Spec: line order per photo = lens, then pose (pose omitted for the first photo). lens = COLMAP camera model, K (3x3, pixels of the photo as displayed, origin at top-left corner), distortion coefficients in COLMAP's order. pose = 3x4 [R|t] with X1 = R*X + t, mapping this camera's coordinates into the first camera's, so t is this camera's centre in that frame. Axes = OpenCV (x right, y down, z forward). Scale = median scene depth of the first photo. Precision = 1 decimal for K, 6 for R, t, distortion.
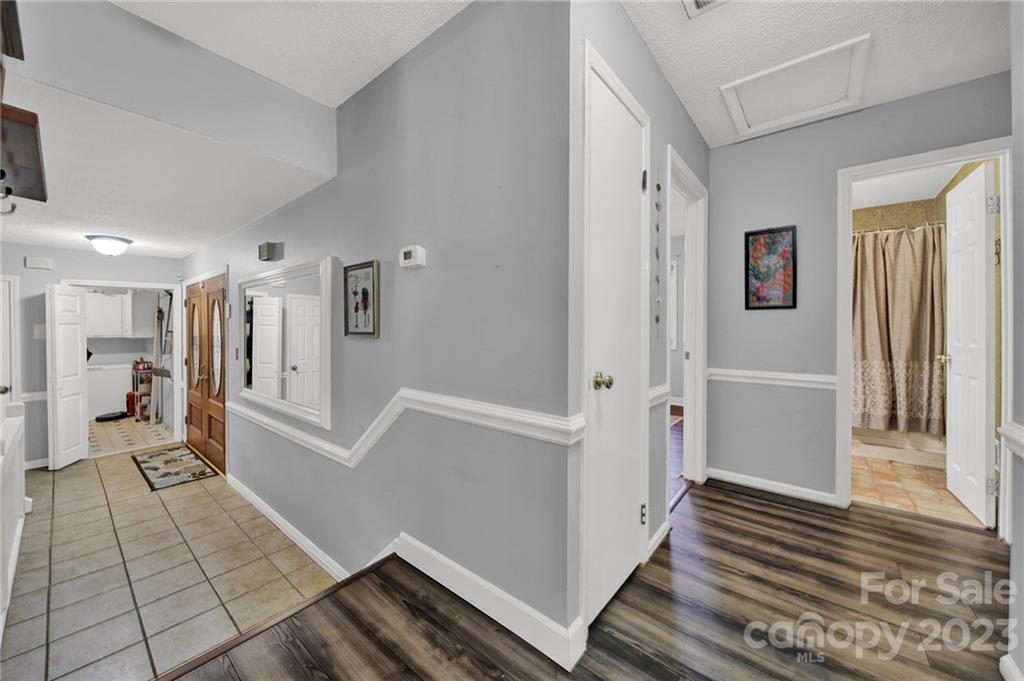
lens RADIAL K [[373.7, 0, 514.7], [0, 373.7, 331.8], [0, 0, 1]] dist [-0.001170, -0.000448]
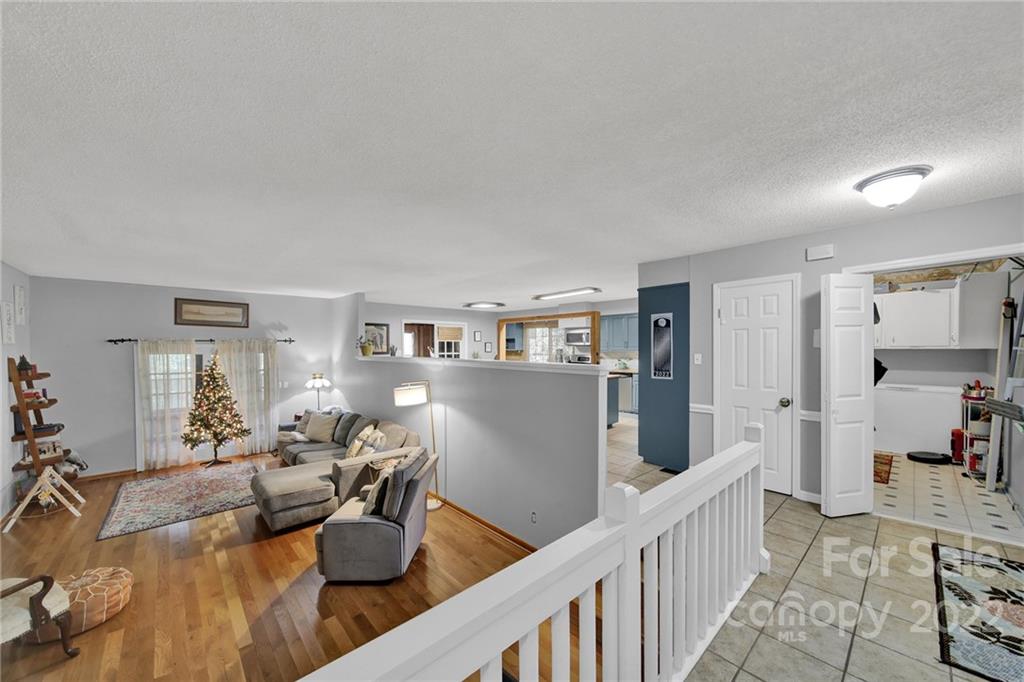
lens RADIAL K [[372.9, 0, 506.1], [0, 372.9, 352.5], [0, 0, 1]] dist [0.000053, -0.000077]
pose [[-0.149510, 0.014493, -0.988654, -0.351502], [-0.005013, 0.999869, 0.015415, 0.022559], [0.988748, 0.007261, -0.149418, 0.430126]]
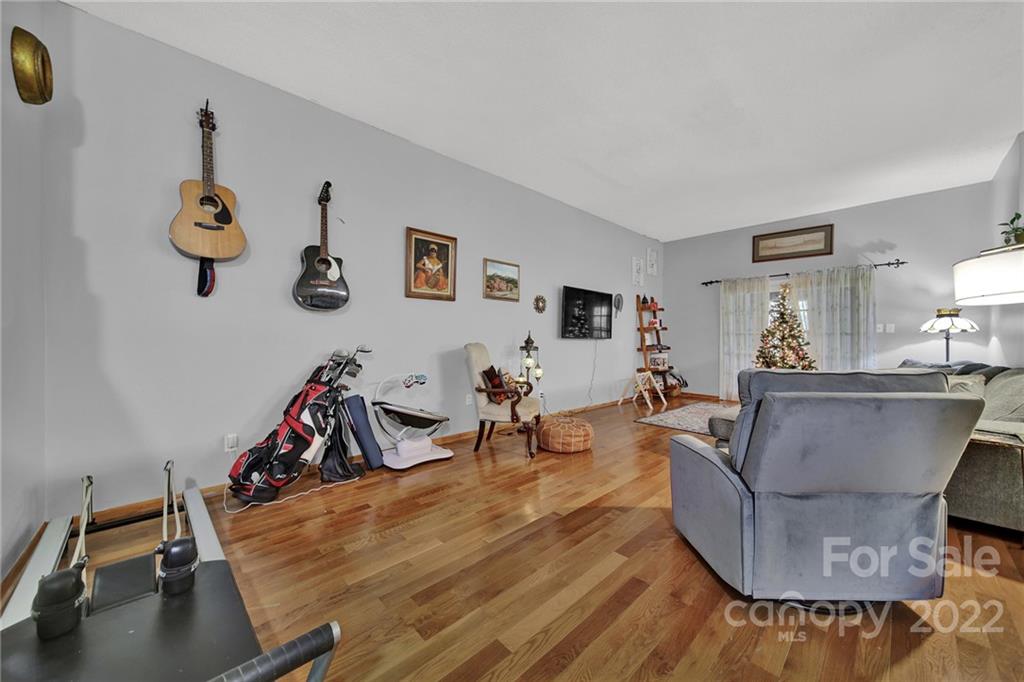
lens RADIAL K [[364.7, 0, 512.0], [0, 364.7, 341.0], [0, 0, 1]] dist [-0.001067, -0.000119]
pose [[-0.991358, -0.006180, 0.131038, -0.879608], [-0.003657, 0.999804, 0.019482, 0.235489], [-0.131132, 0.018834, -0.991186, 0.483672]]
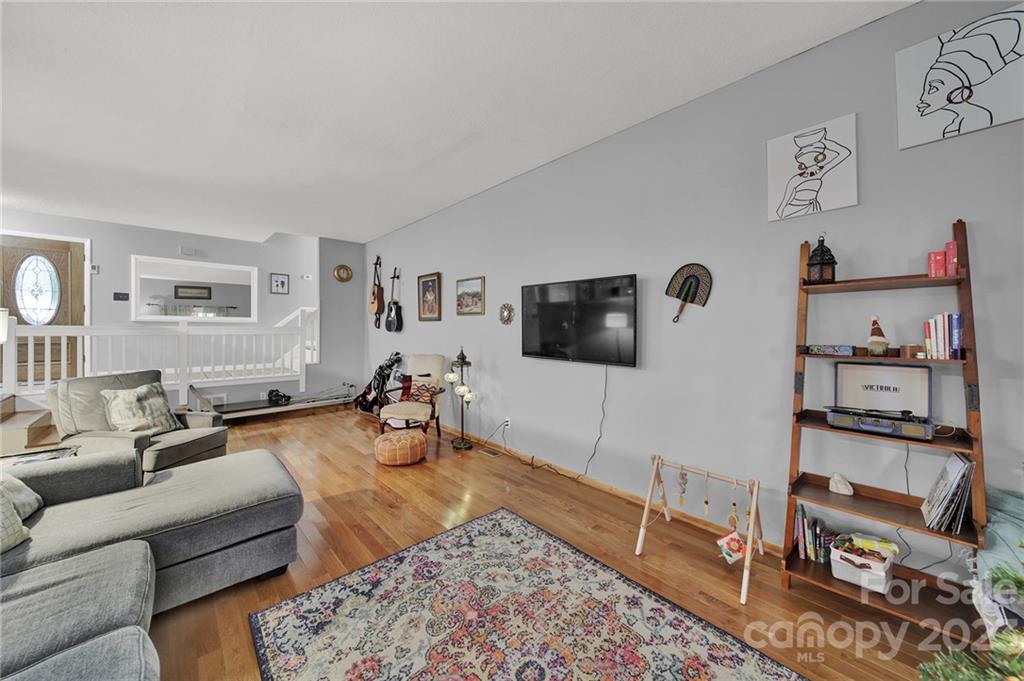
lens RADIAL K [[365.4, 0, 511.2], [0, 365.4, 329.0], [0, 0, 1]] dist [-0.000020, -0.000491]
pose [[0.137011, -0.001646, 0.990568, -1.786257], [0.006439, 0.999979, 0.000771, 0.179862], [-0.990549, 0.006273, 0.137019, -0.832991]]
